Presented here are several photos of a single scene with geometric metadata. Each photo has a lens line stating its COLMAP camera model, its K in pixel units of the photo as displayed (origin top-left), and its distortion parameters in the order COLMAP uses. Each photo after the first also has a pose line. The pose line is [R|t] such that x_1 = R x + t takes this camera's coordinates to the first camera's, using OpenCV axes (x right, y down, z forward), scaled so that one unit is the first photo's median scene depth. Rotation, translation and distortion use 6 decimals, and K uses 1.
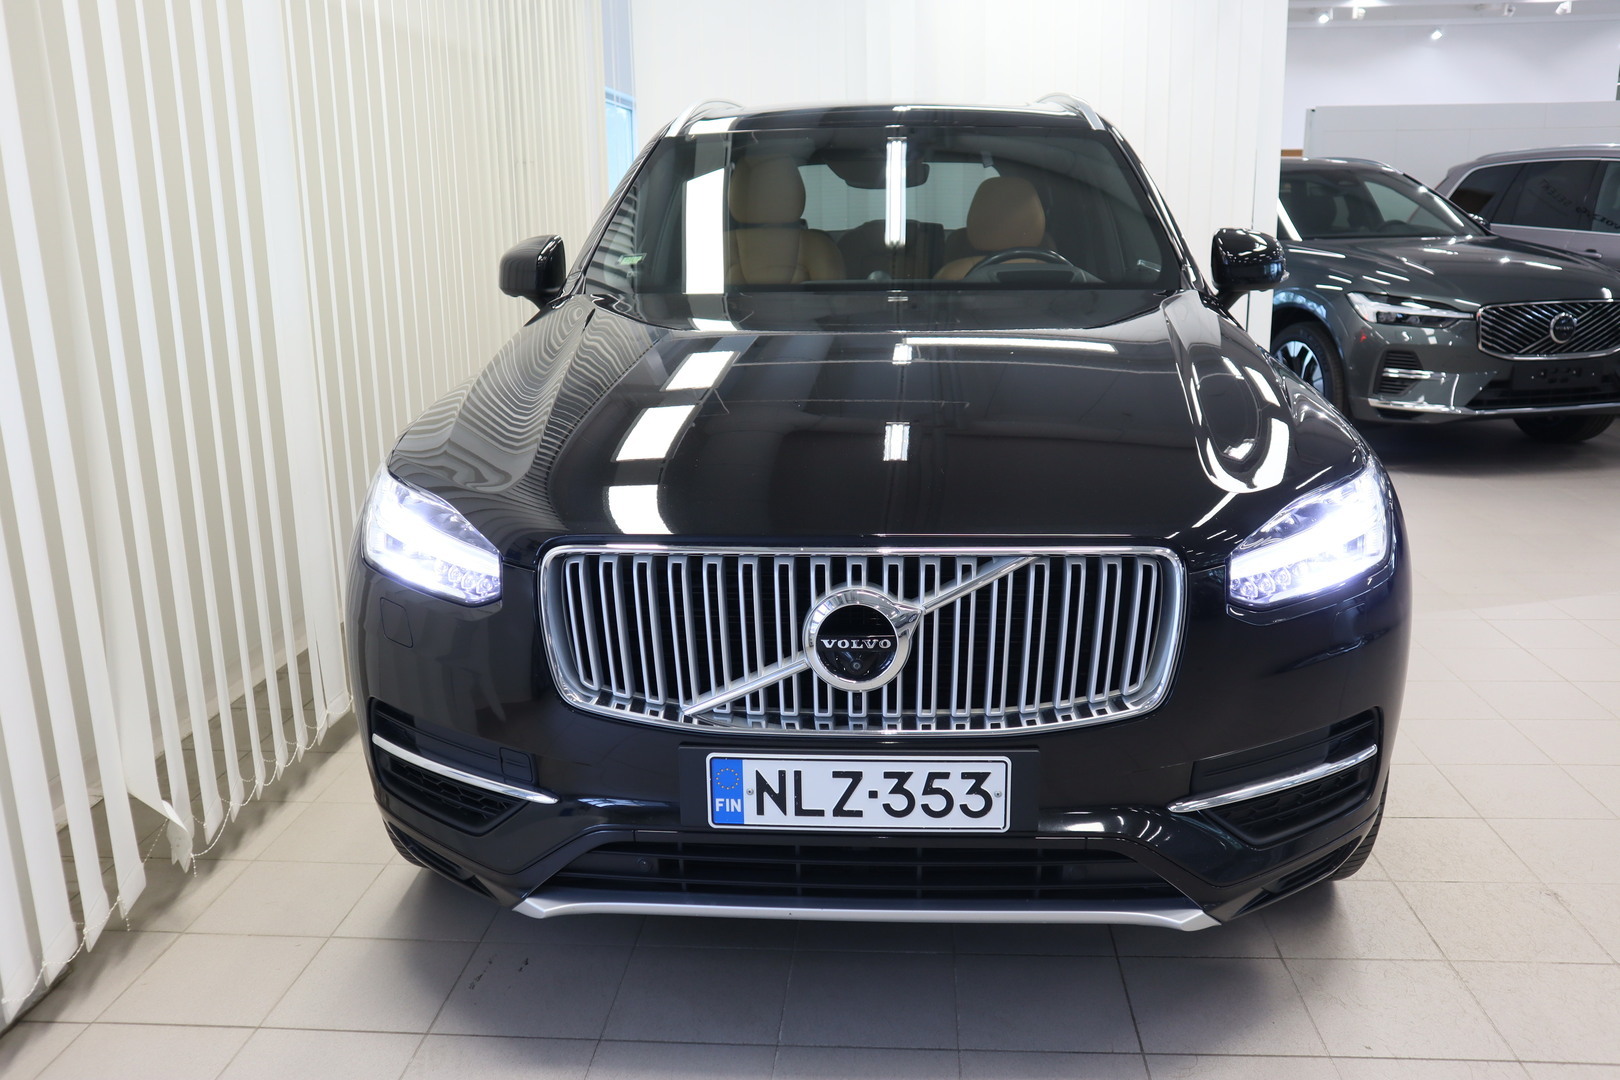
lens RADIAL K [[1414.2, 0, 810.0], [0, 1414.2, 540.0], [0, 0, 1]] dist [-0.009222, -0.004003]
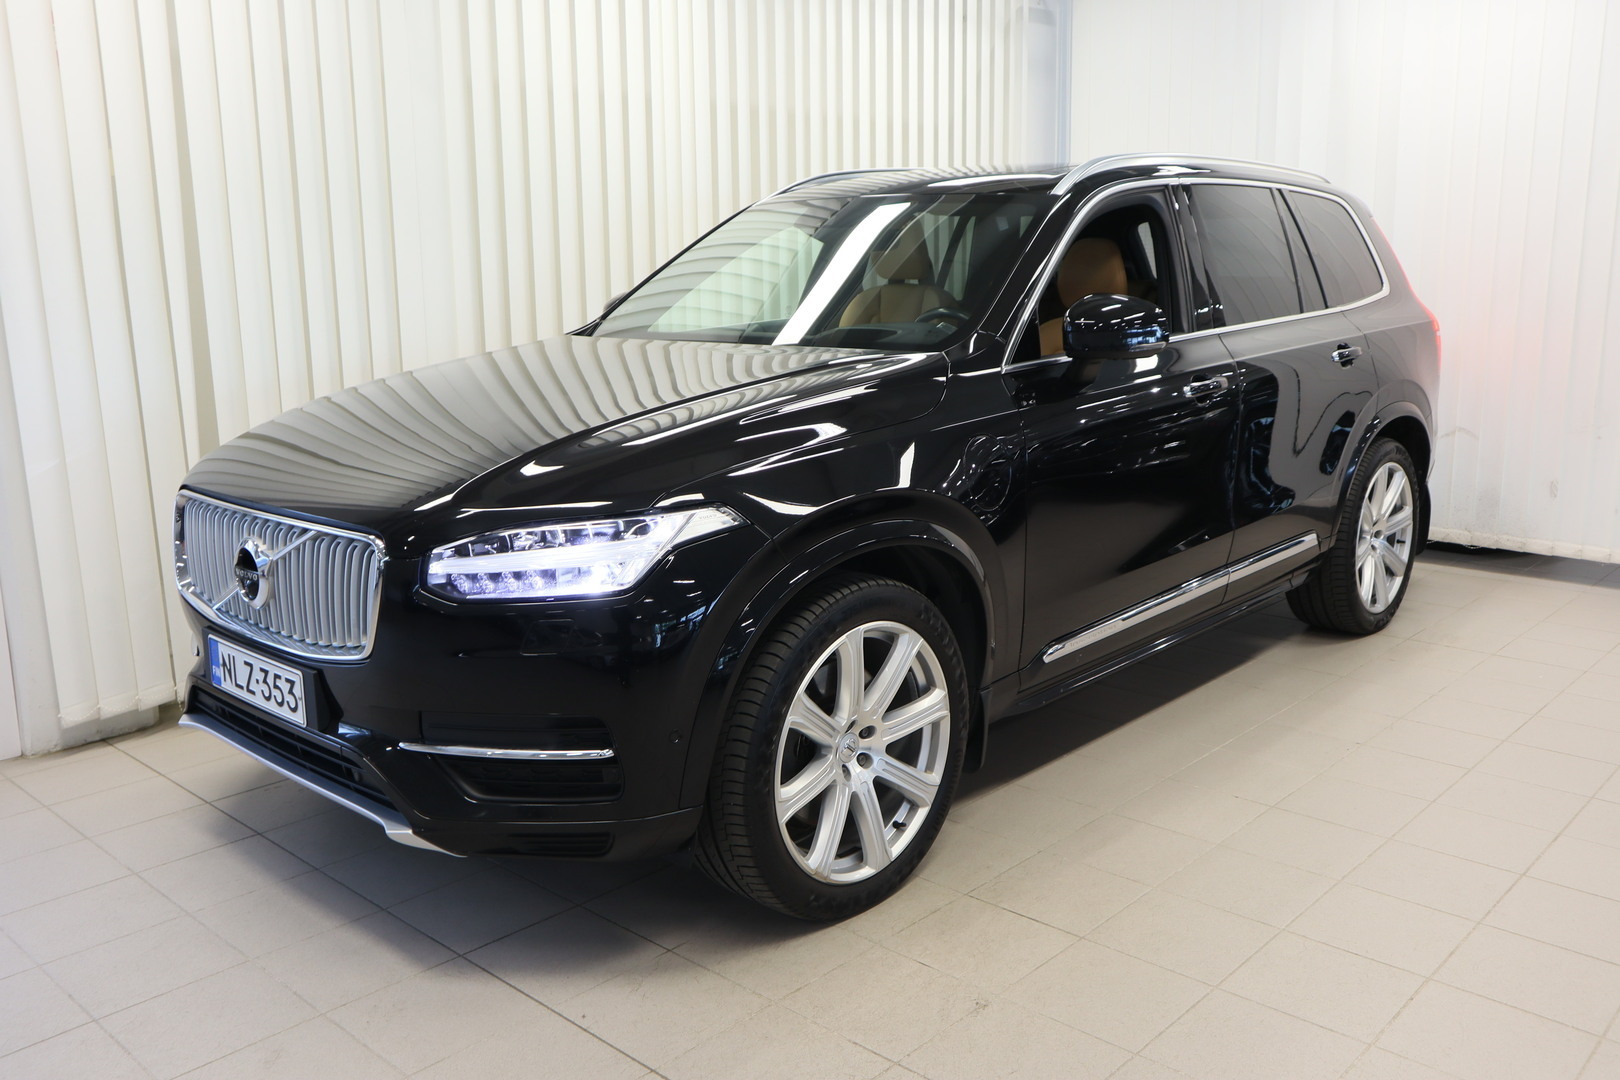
lens RADIAL K [[1414.2, 0, 810.0], [0, 1414.2, 540.0], [0, 0, 1]] dist [-0.009222, -0.004003]
pose [[0.765311, 0.137120, -0.628886, 1.367225], [-0.161234, 0.986735, 0.018934, -0.082519], [0.623140, 0.086908, 0.777267, 0.210979]]
